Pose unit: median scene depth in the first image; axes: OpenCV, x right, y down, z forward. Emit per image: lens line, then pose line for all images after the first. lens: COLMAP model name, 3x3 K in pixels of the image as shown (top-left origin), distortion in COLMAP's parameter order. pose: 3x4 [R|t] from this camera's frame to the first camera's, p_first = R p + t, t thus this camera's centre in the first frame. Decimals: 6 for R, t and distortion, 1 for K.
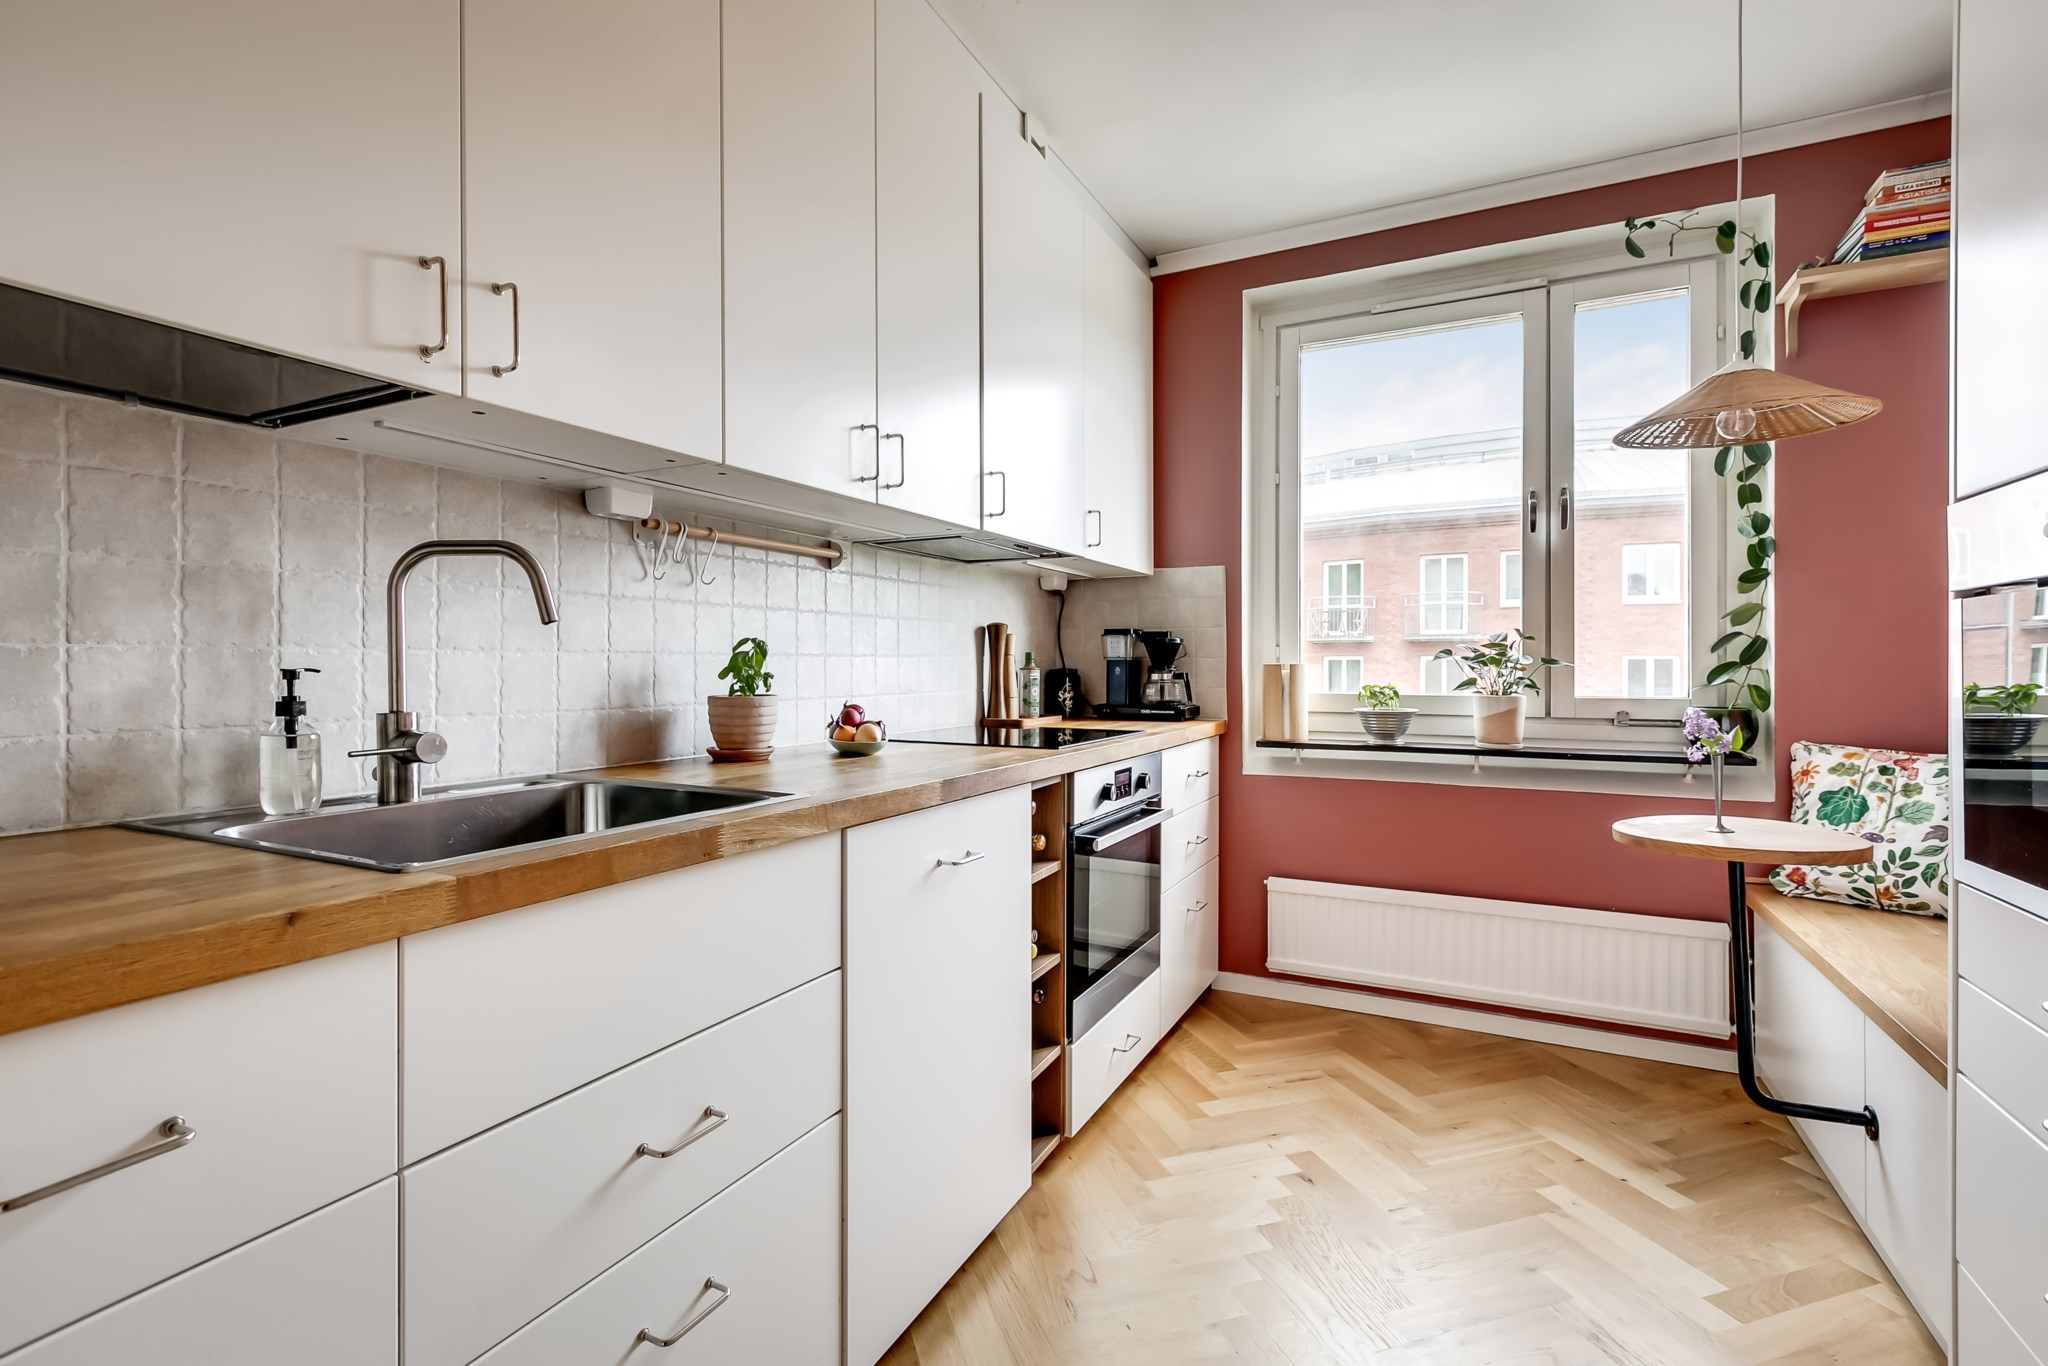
lens RADIAL K [[928.1, 0, 1019.8], [0, 928.1, 664.7], [0, 0, 1]] dist [0.005356, 0.000543]
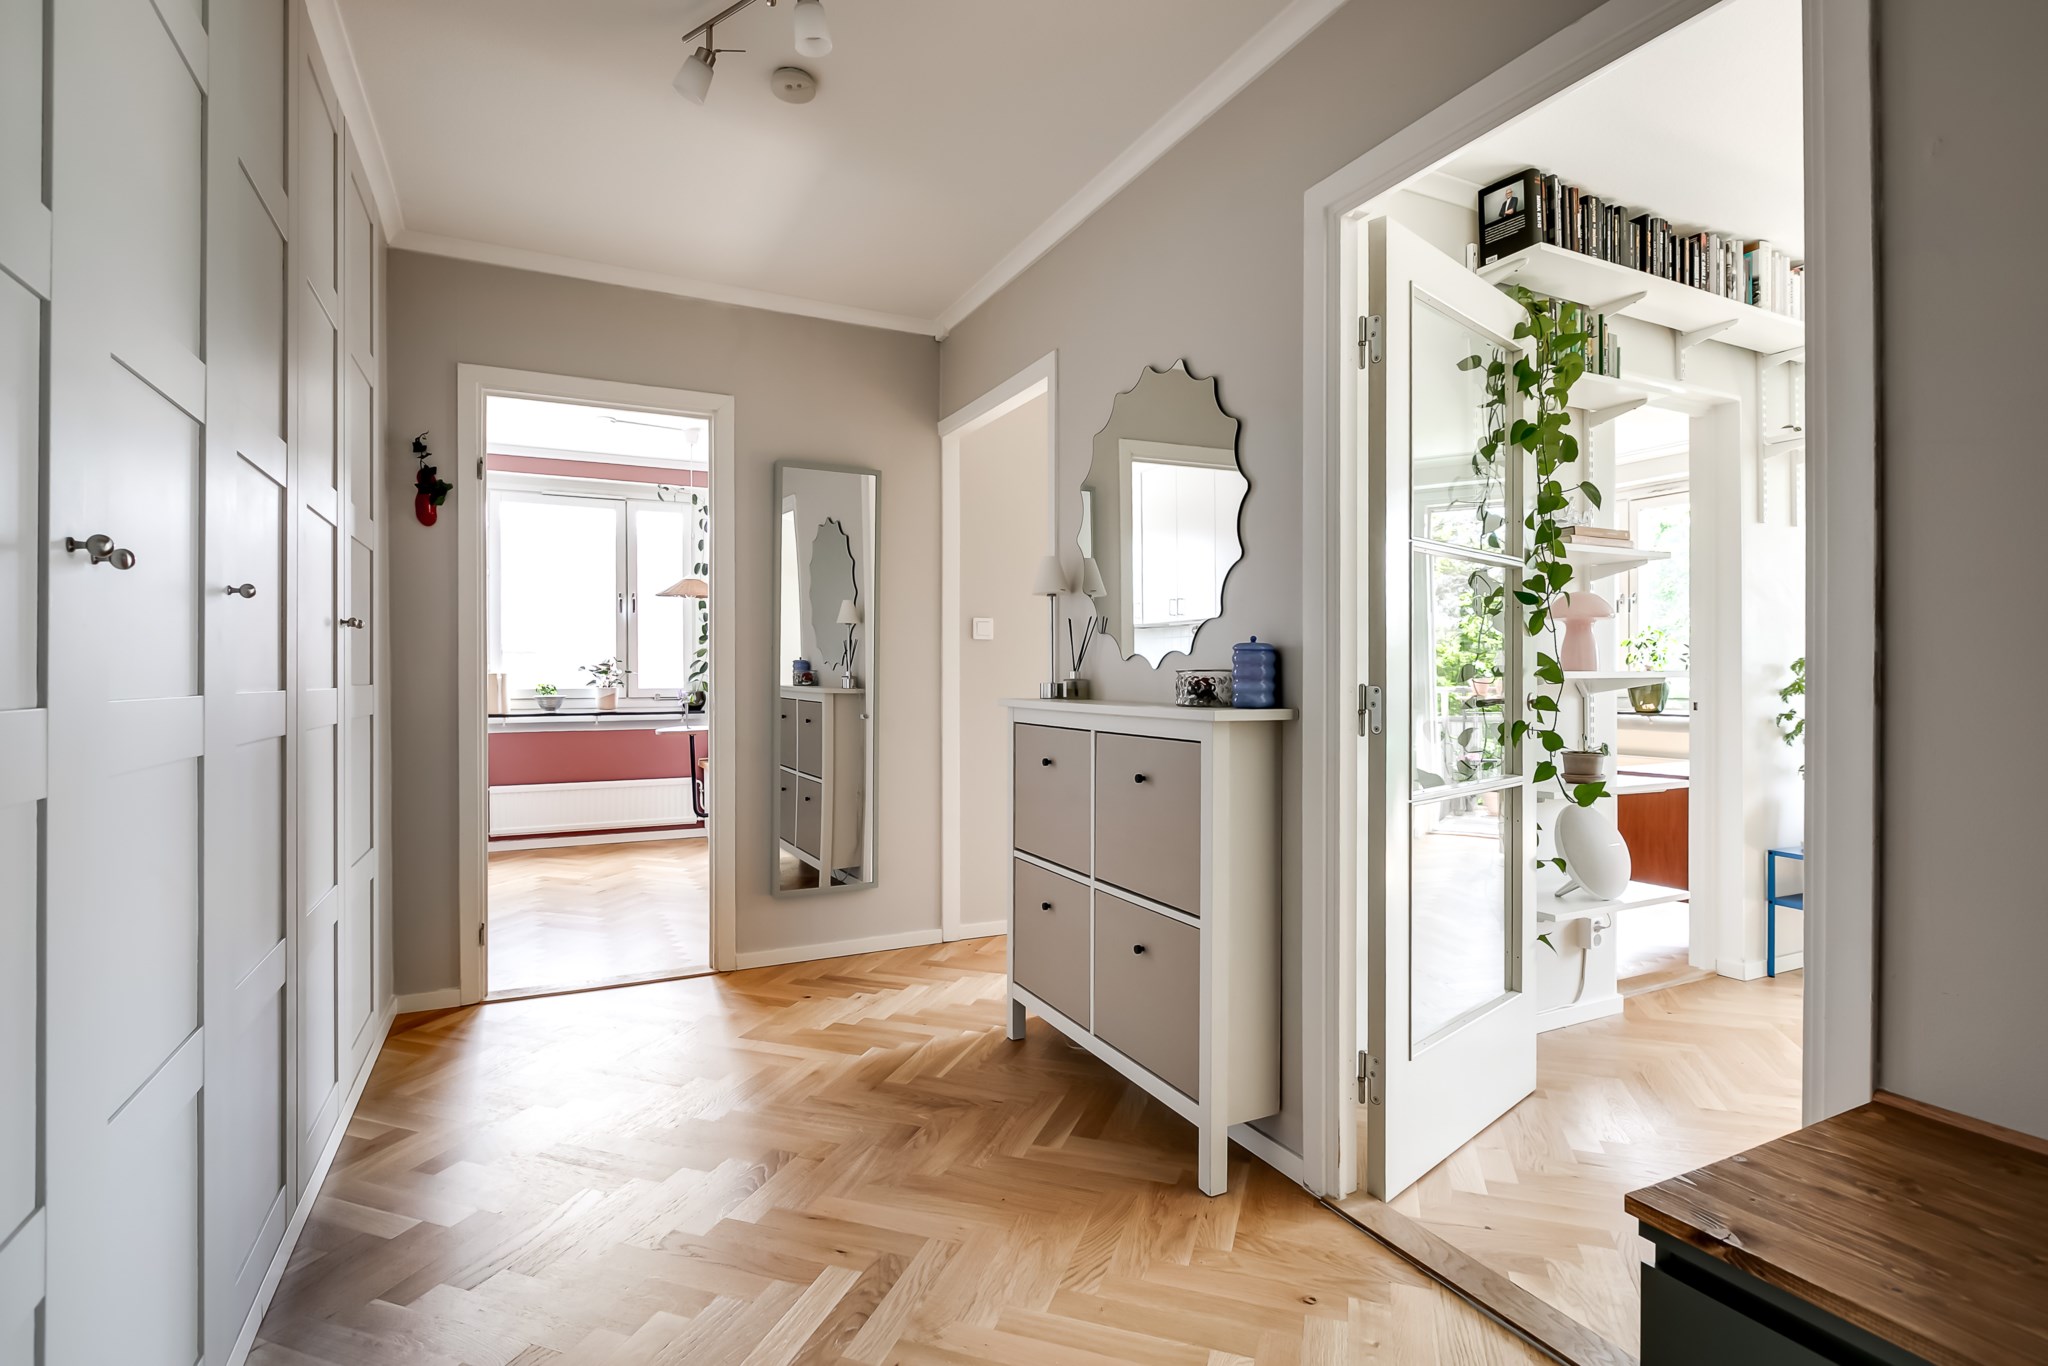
lens RADIAL K [[995.4, 0, 1022.6], [0, 995.4, 677.7], [0, 0, 1]] dist [-0.002767, -0.001213]
pose [[0.598421, -0.009341, 0.801127, -0.816617], [-0.002182, 0.999909, 0.013288, -0.025075], [-0.801179, -0.009700, 0.598346, -1.247671]]
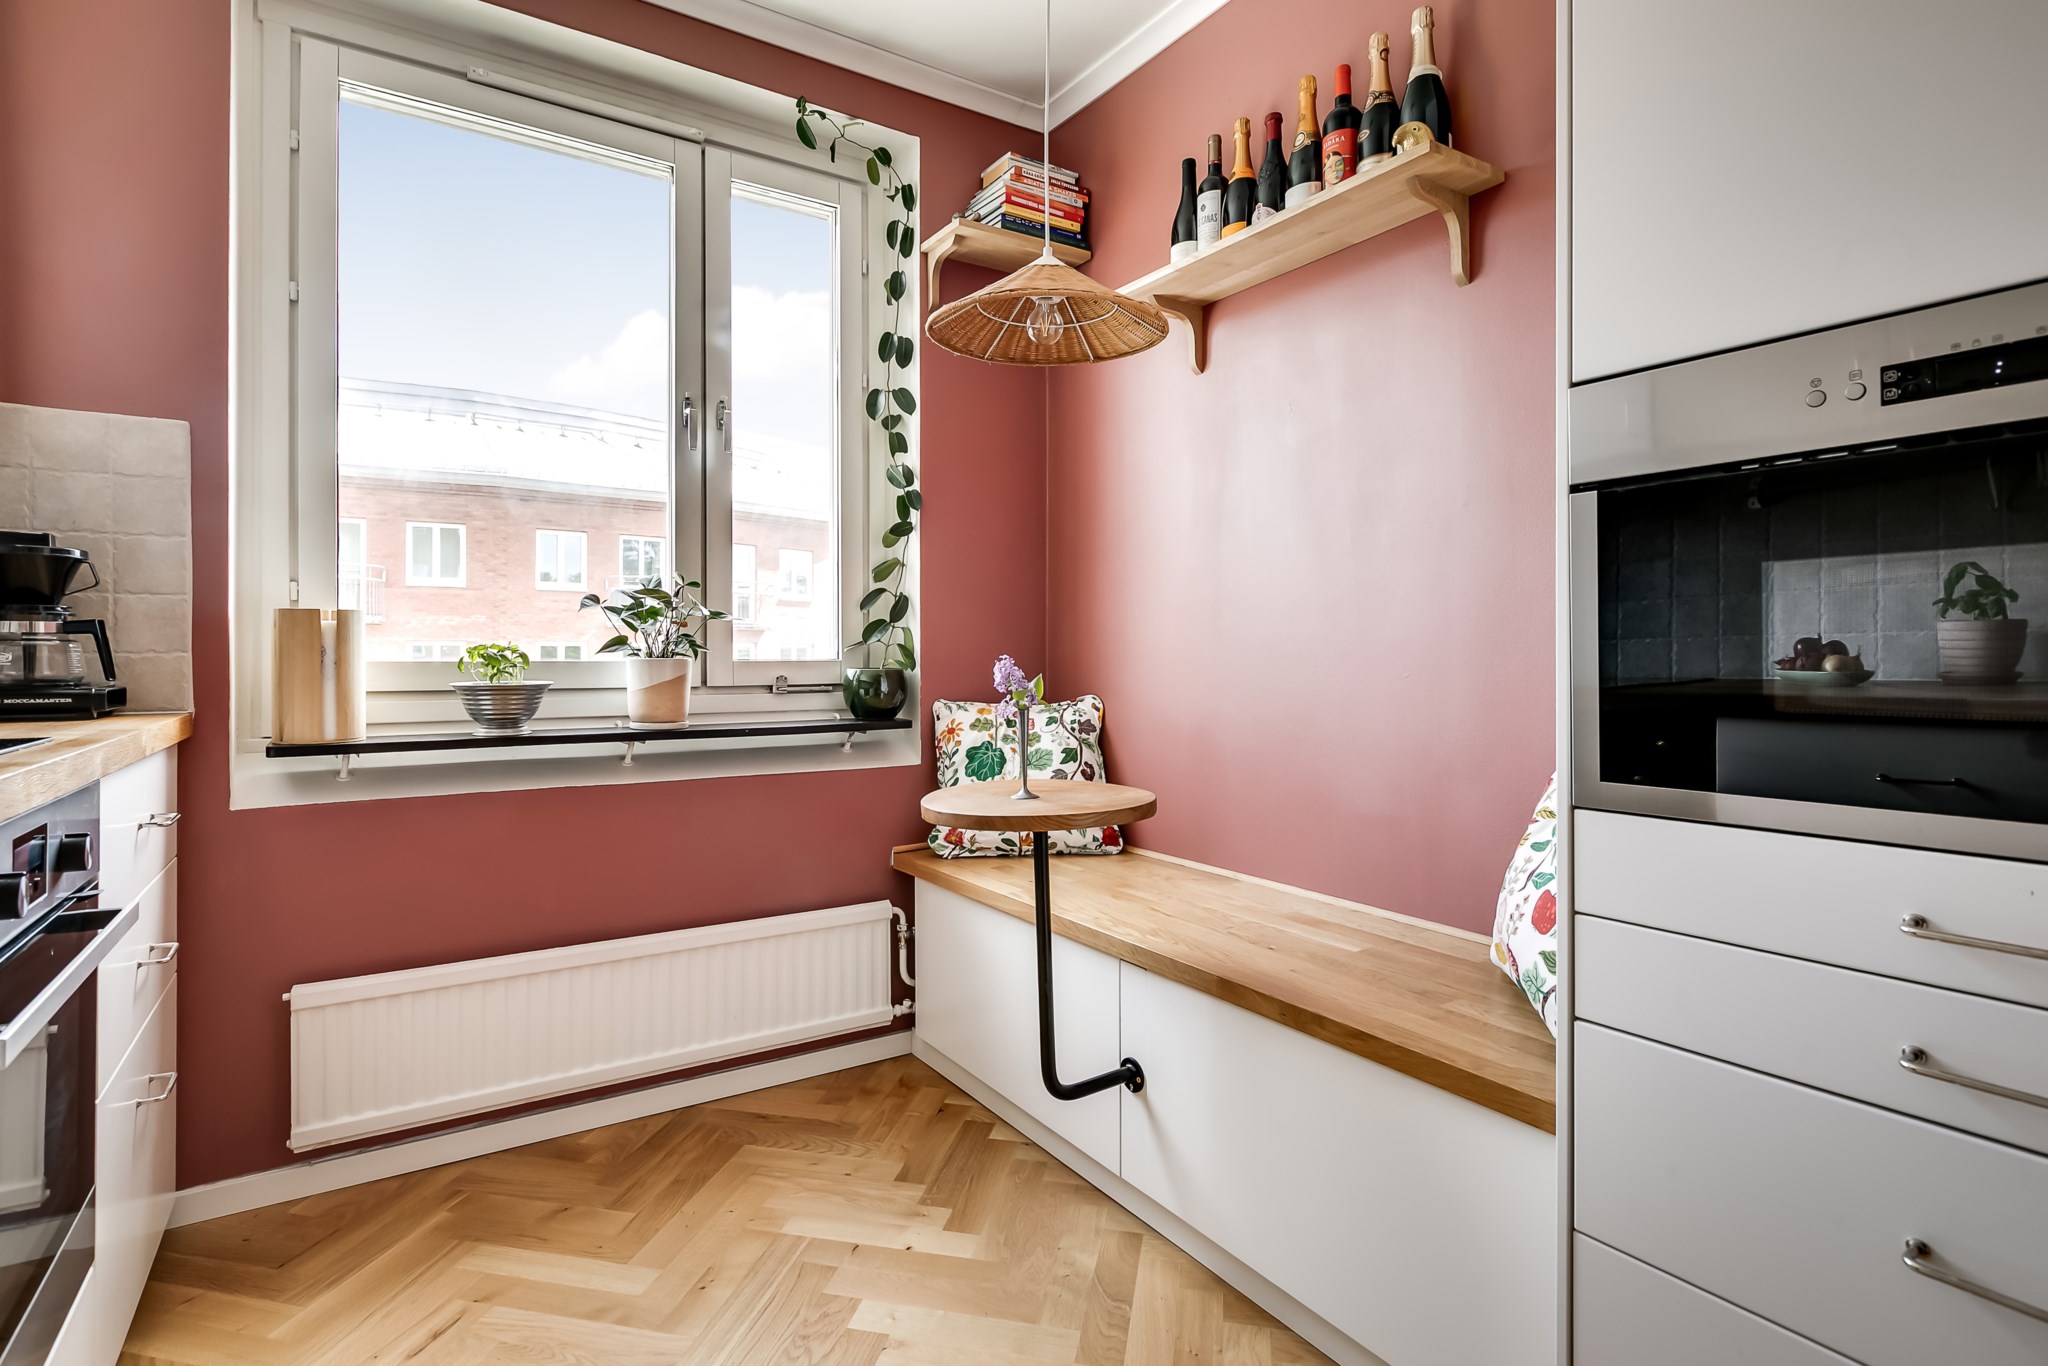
lens RADIAL K [[995.4, 0, 998.6], [0, 995.4, 654.7], [0, 0, 1]] dist [-0.002767, -0.001213]
pose [[0.508431, 0.001323, 0.861102, -0.038440], [-0.000580, 0.999999, -0.001194, 0.033034], [-0.861103, 0.000108, 0.508431, 0.383187]]
